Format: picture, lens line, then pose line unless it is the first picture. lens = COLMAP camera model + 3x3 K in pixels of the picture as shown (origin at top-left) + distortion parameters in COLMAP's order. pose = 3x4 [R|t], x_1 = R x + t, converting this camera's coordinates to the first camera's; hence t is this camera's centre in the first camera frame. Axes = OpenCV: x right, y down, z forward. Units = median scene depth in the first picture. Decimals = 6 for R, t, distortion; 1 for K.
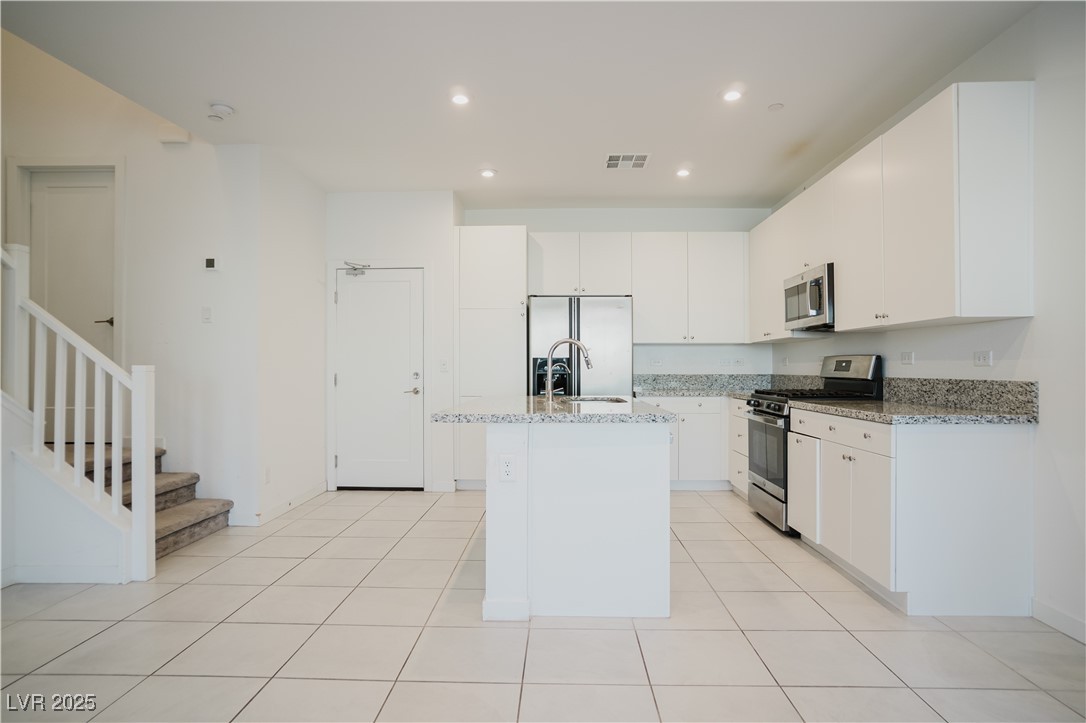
lens RADIAL K [[579.1, 0, 540.8], [0, 579.1, 366.5], [0, 0, 1]] dist [-0.064458, 0.039524]
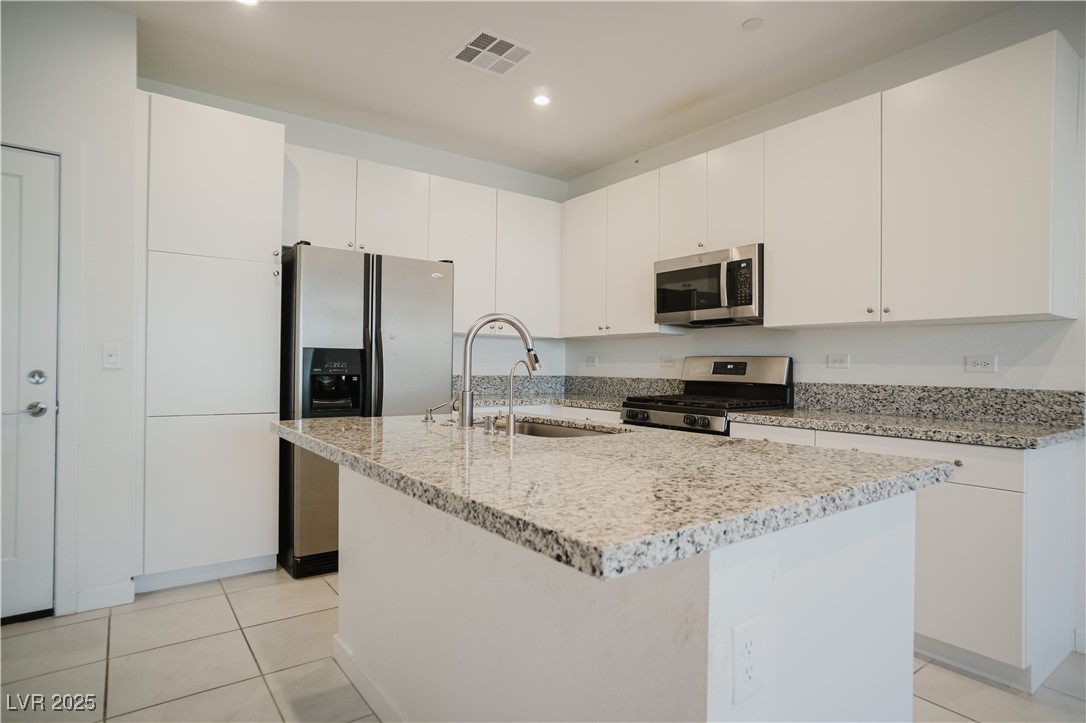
lens RADIAL K [[579.1, 0, 540.8], [0, 579.1, 366.5], [0, 0, 1]] dist [-0.064458, 0.039524]
pose [[0.792284, 0.012691, 0.610020, -0.245832], [-0.015788, 0.999875, -0.000297, 0.000977], [-0.609948, -0.009396, 0.792386, 0.541158]]
